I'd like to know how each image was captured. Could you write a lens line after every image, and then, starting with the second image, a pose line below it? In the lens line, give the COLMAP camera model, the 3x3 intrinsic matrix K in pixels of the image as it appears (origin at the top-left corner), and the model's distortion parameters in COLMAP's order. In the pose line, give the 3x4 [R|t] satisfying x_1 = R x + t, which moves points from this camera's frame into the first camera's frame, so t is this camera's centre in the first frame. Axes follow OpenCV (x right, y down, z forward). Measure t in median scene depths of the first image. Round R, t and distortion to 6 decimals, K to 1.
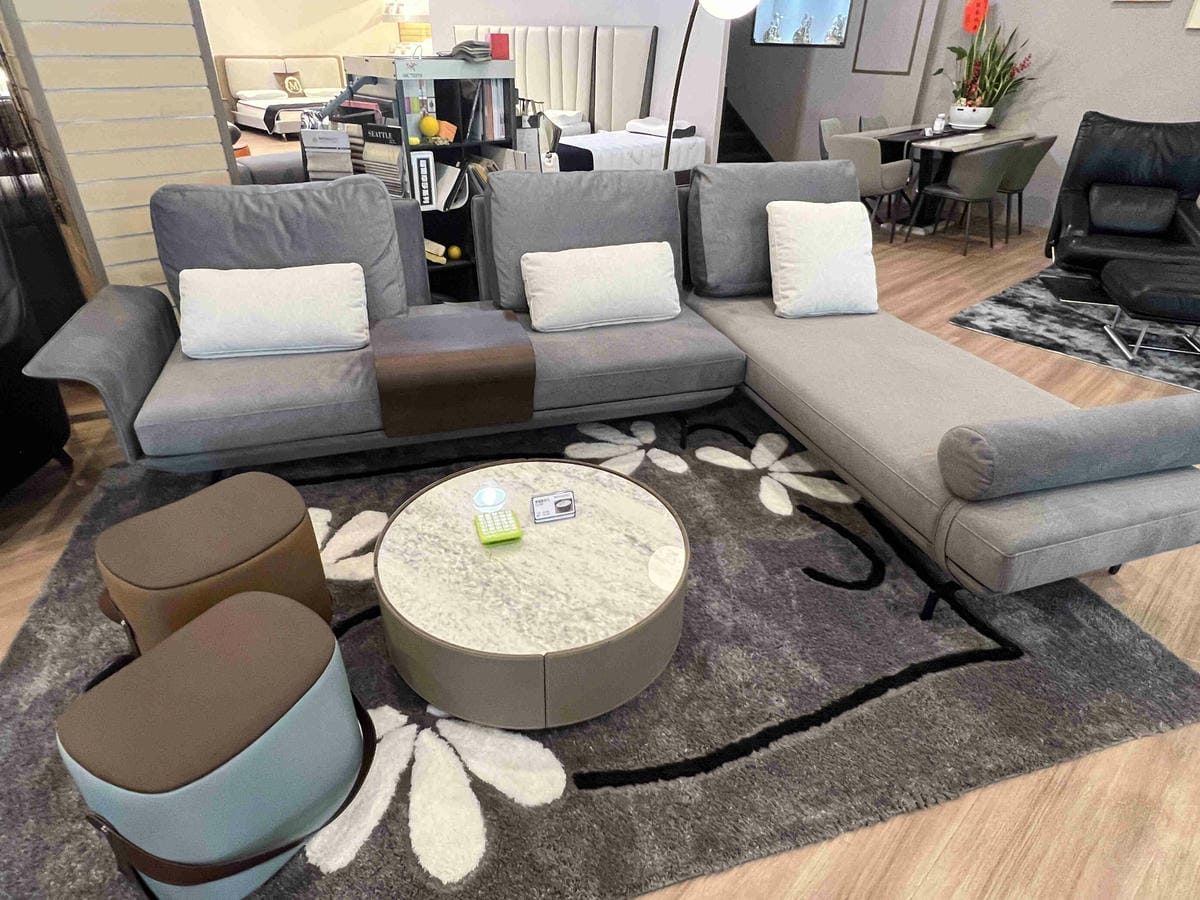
lens RADIAL K [[698.7, 0, 598.7], [0, 698.7, 451.5], [0, 0, 1]] dist [-0.003123, -0.000118]
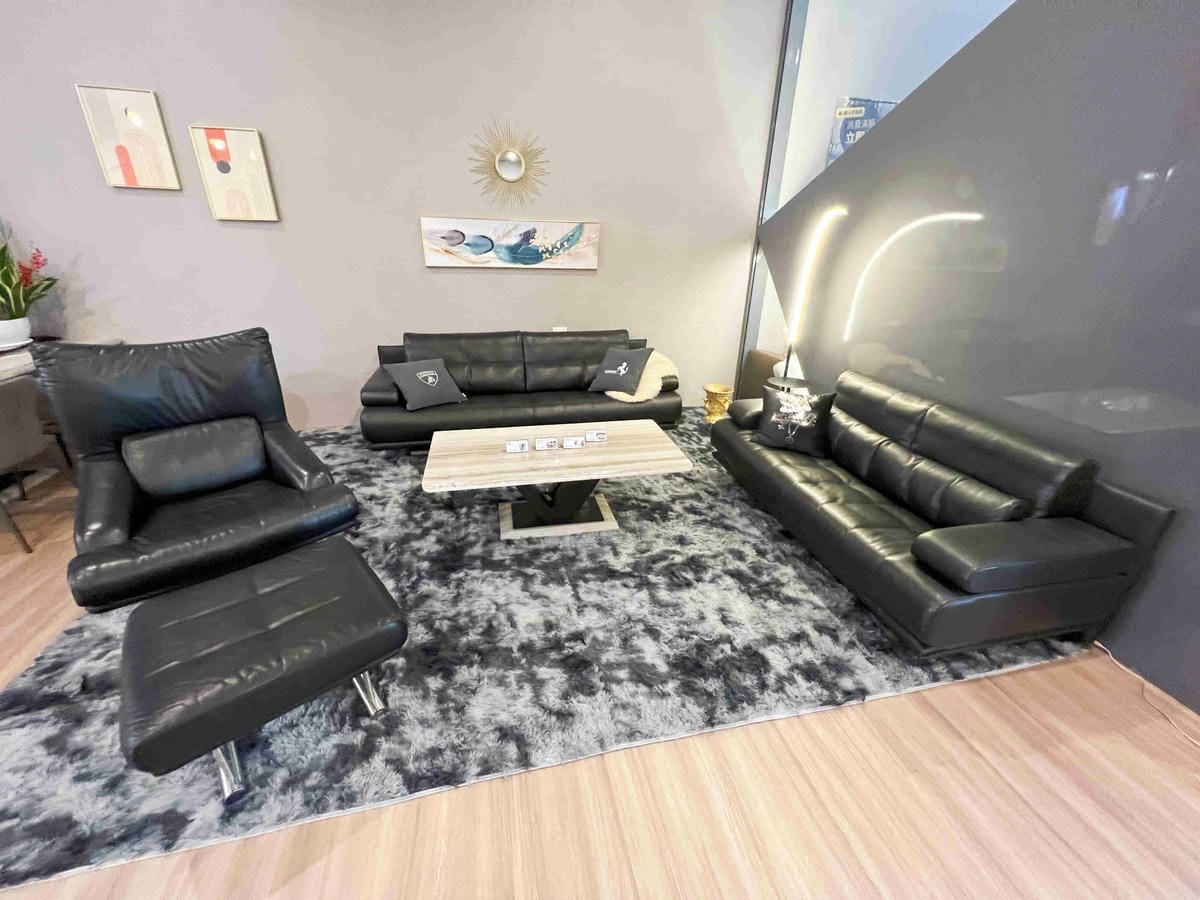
lens RADIAL K [[480.1, 0, 599.5], [0, 480.1, 449.1], [0, 0, 1]] dist [-0.002725, 0.000311]
pose [[0.494542, -0.357875, 0.792057, 0.796766], [0.435203, 0.890787, 0.130754, -0.332391], [-0.752347, 0.280043, 0.596280, 0.545094]]
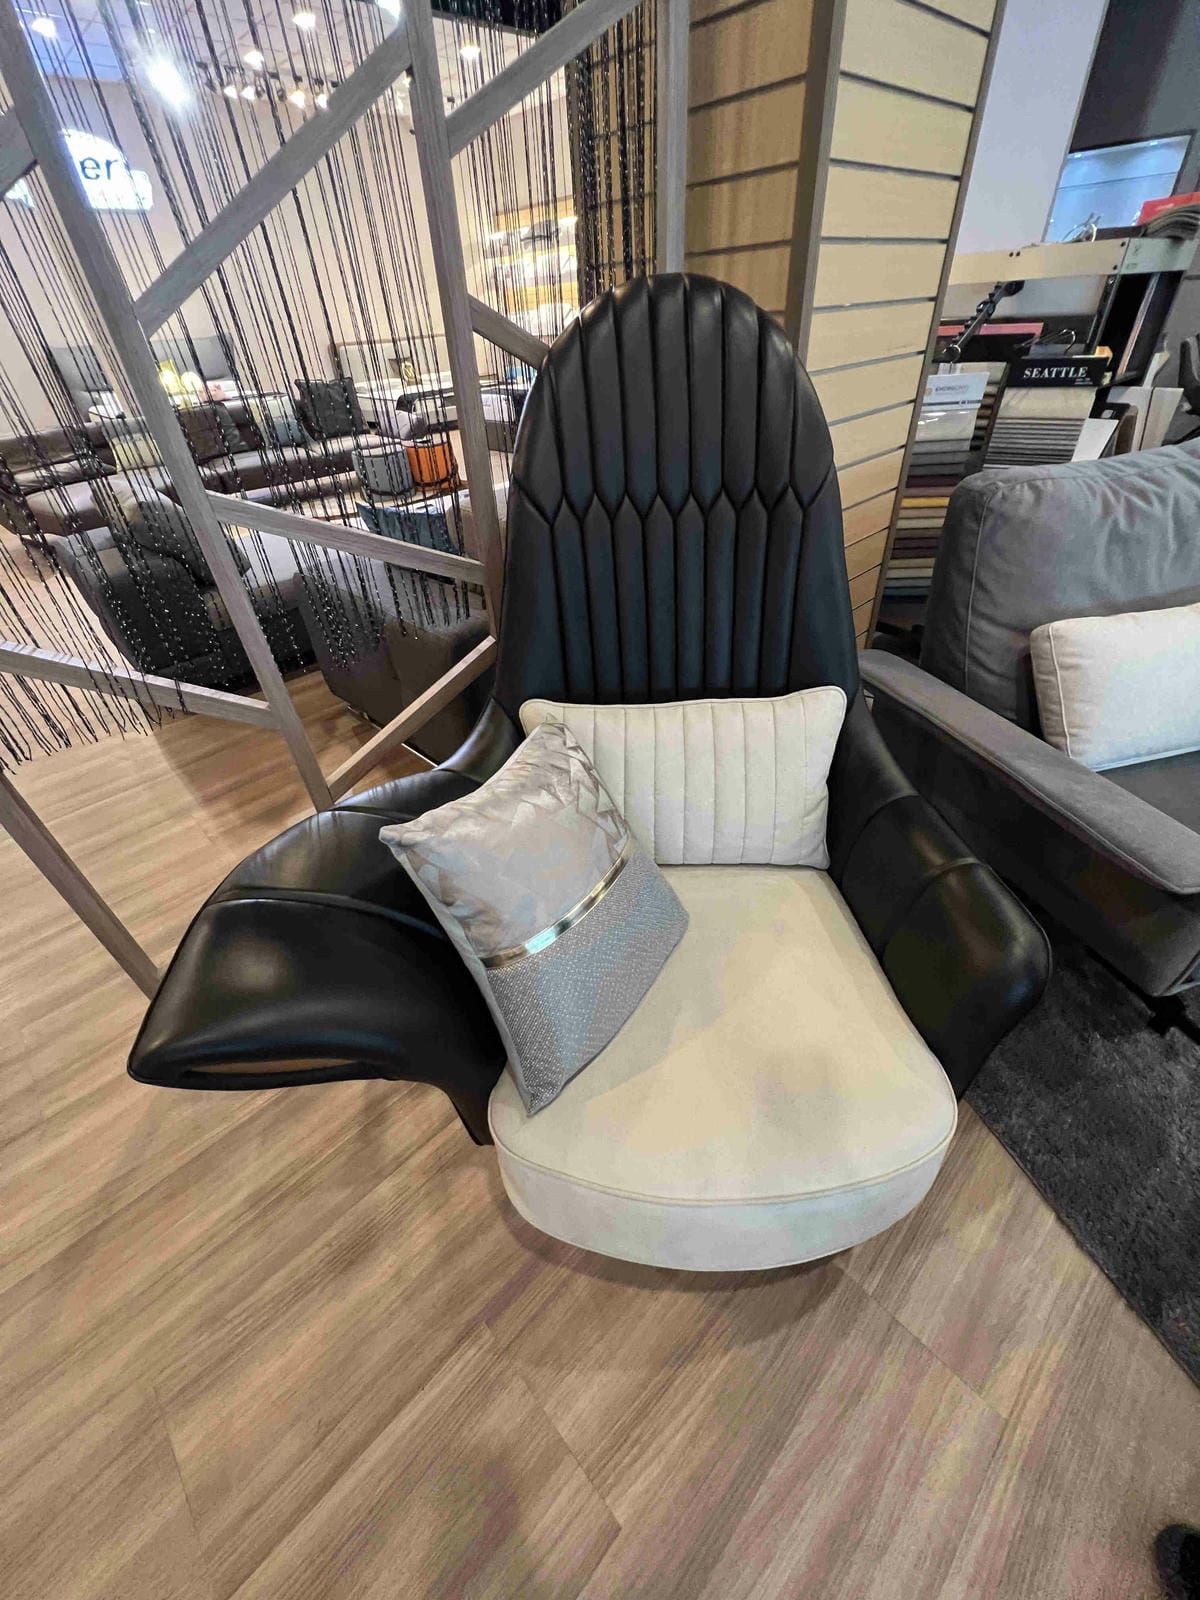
lens RADIAL K [[640.1, 0, 600.0], [0, 640.1, 800.0], [0, 0, 1]] dist [-0.002725, 0.000311]
pose [[0.996754, -0.075823, -0.027072, -0.731218], [0.078513, 0.989866, 0.118328, -0.156527], [0.017826, -0.120069, 0.992605, 0.337979]]
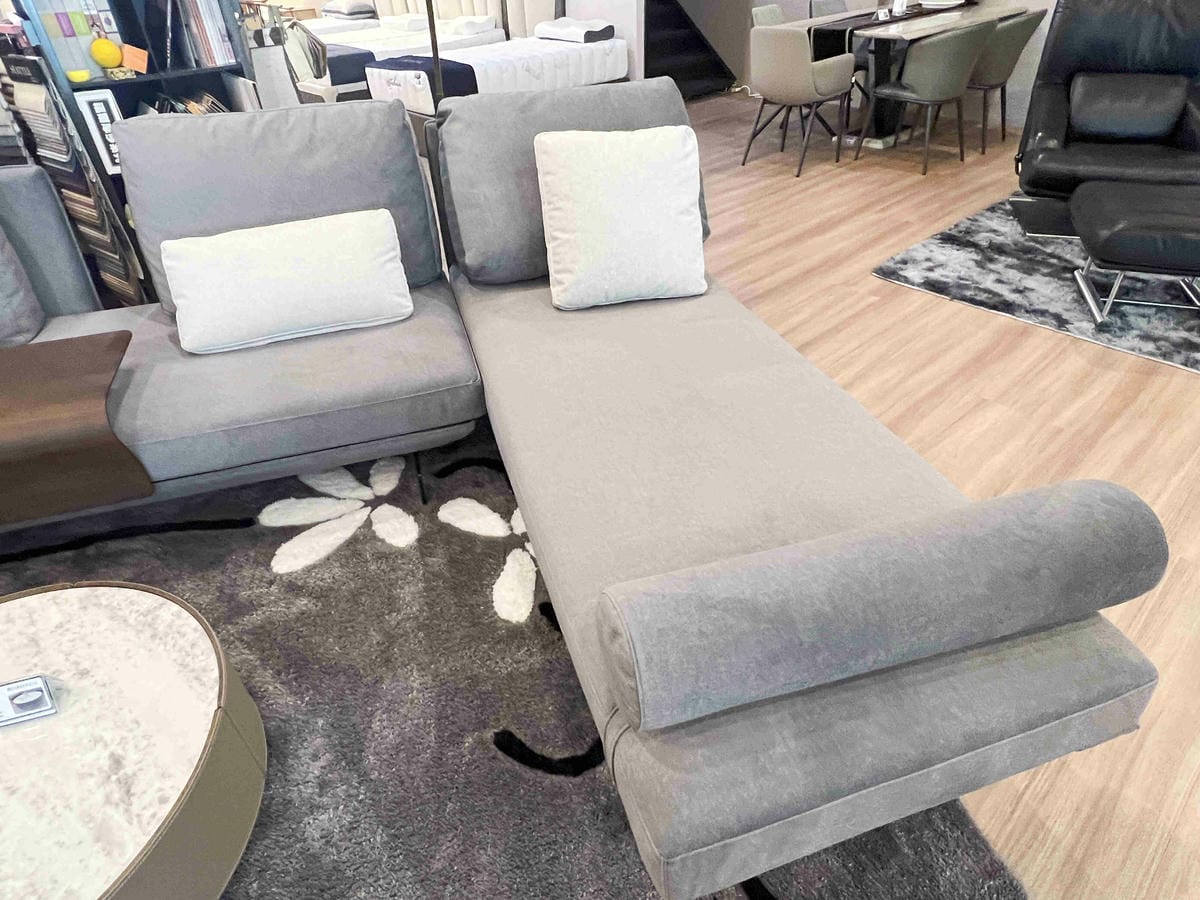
lens RADIAL K [[700.3, 0, 600.0], [0, 700.3, 450.0], [0, 0, 1]] dist [0.000069, 0.000189]
pose [[0.998380, -0.039532, -0.040932, 0.289942], [0.043578, 0.993706, 0.103191, -0.109224], [0.036595, -0.104808, 0.993819, 0.253572]]
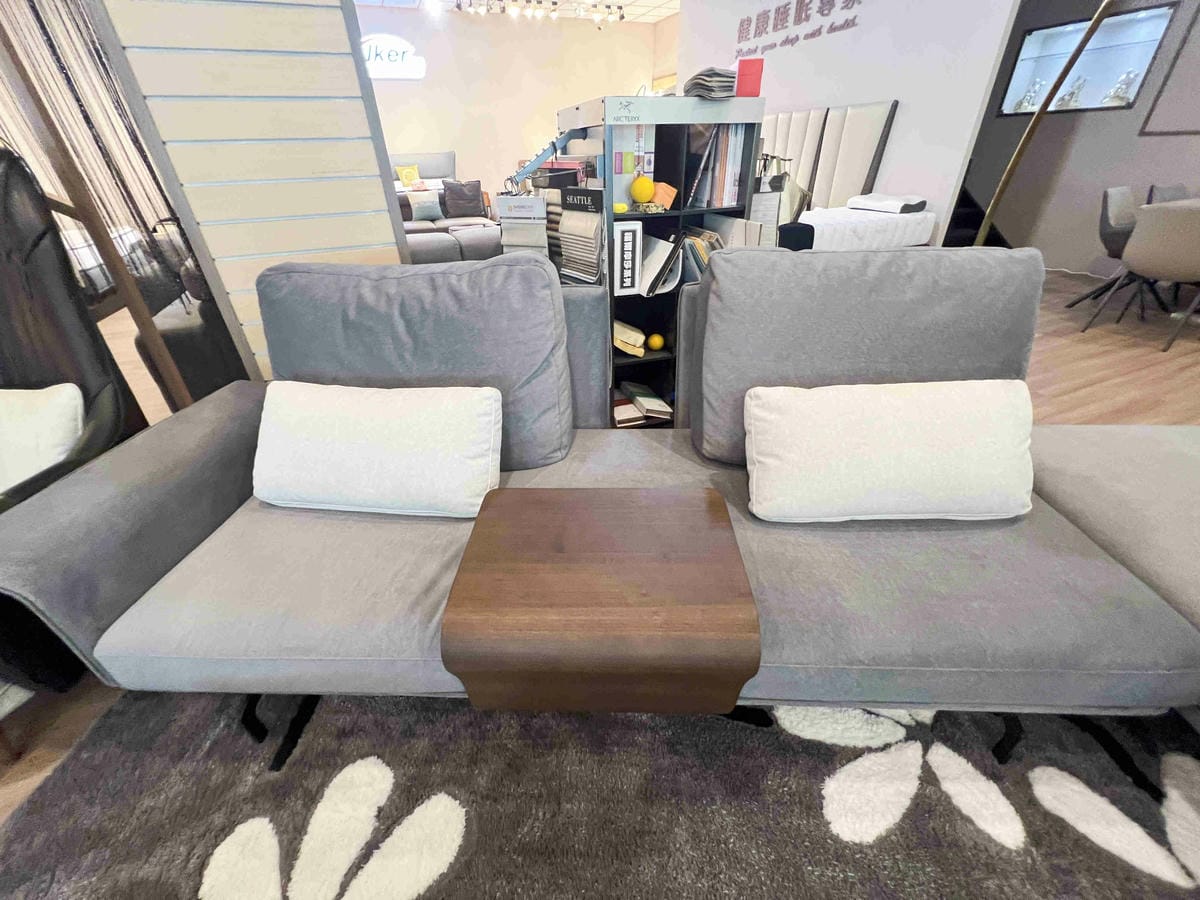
lens RADIAL K [[480.1, 0, 599.5], [0, 480.1, 449.1], [0, 0, 1]] dist [-0.002725, 0.000311]
pose [[0.941446, 0.137563, -0.307826, -0.081269], [-0.131189, 0.990492, 0.041411, -0.192323], [0.310596, 0.001398, 0.950541, 0.473086]]
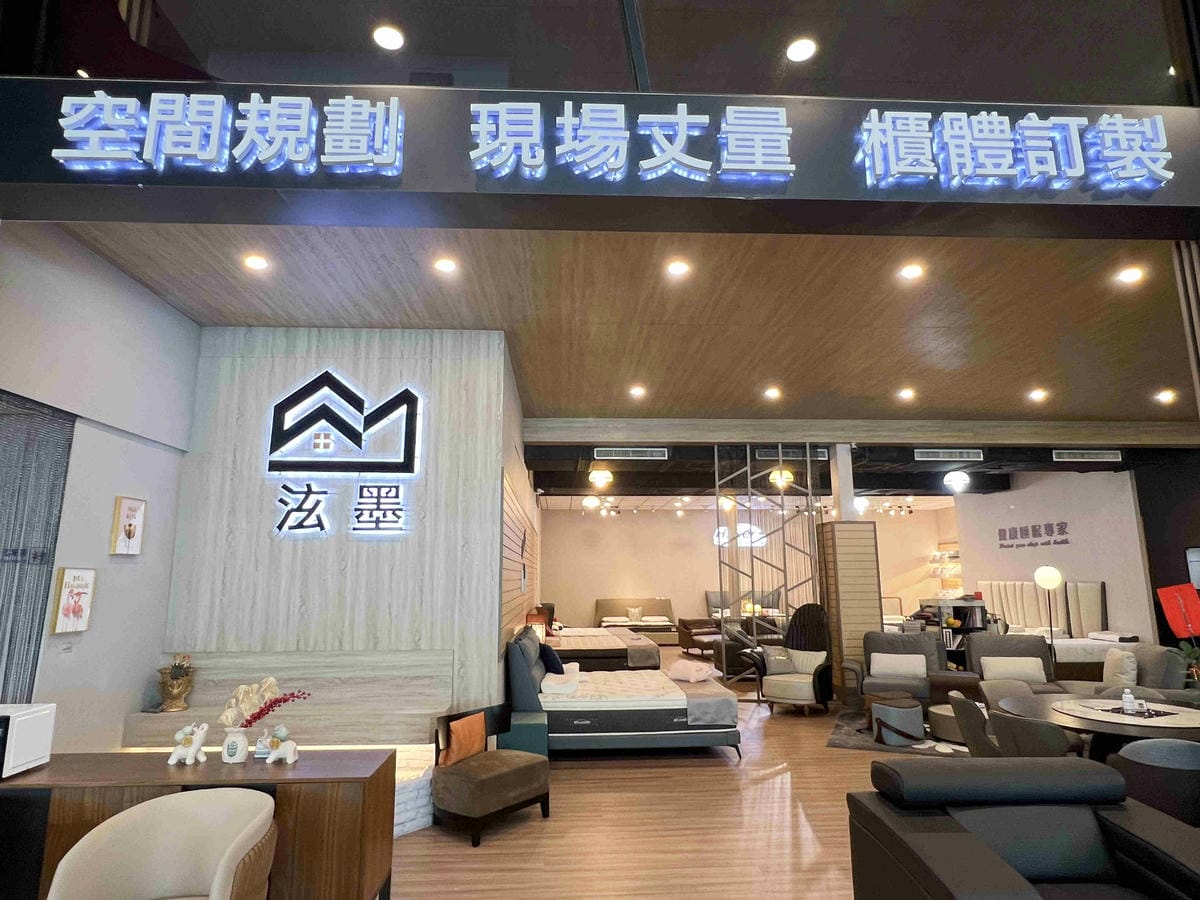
lens RADIAL K [[698.1, 0, 591.7], [0, 698.1, 446.9], [0, 0, 1]] dist [-0.002504, 0.000786]
pose [[0.763949, -0.141454, -0.629581, 0.531343], [-0.312057, 0.773010, -0.552336, 1.013539], [0.564803, 0.618422, 0.546399, -1.821387]]
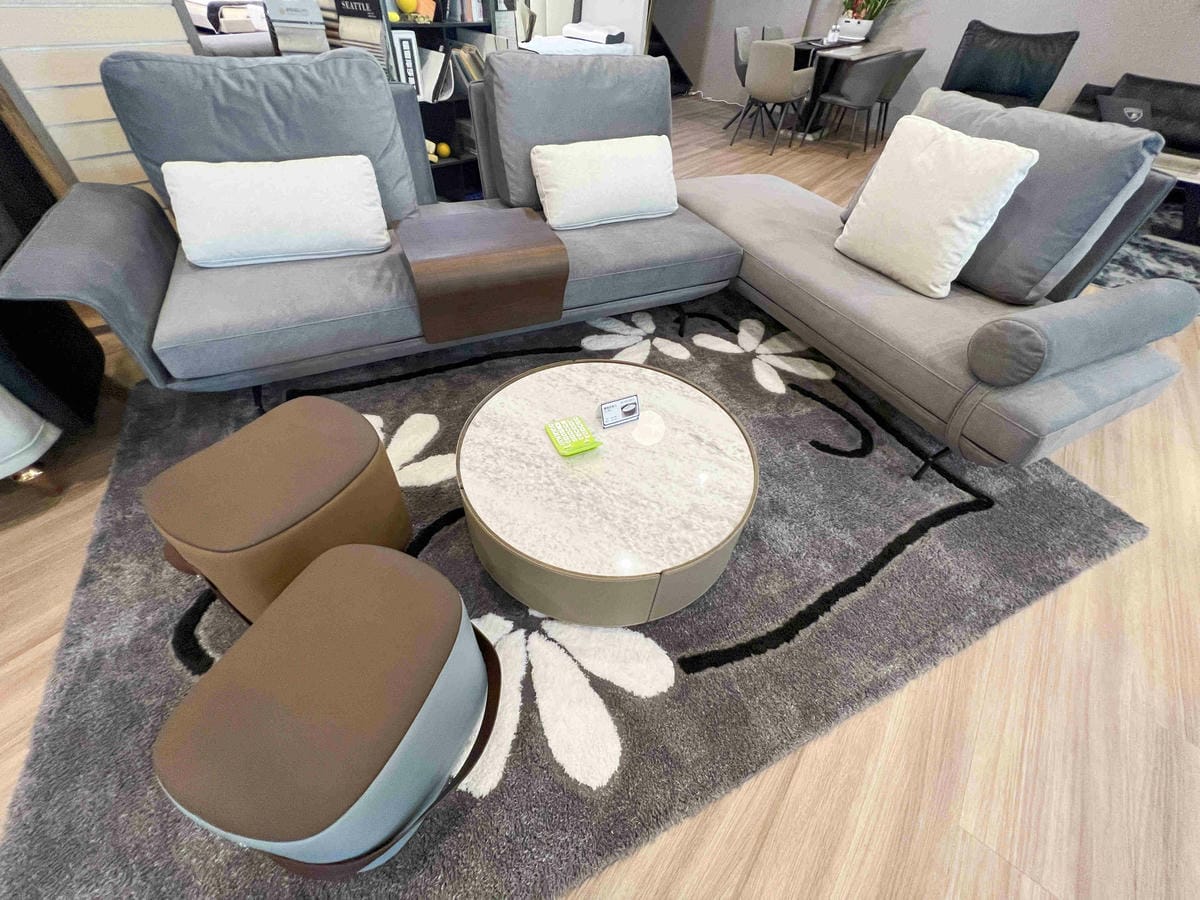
lens RADIAL K [[480.1, 0, 599.5], [0, 480.1, 449.1], [0, 0, 1]] dist [-0.002725, 0.000311]
pose [[0.988894, -0.075721, 0.127889, -0.113197], [0.040110, 0.964523, 0.260935, -0.032721], [-0.143110, -0.252908, 0.956848, 0.179941]]
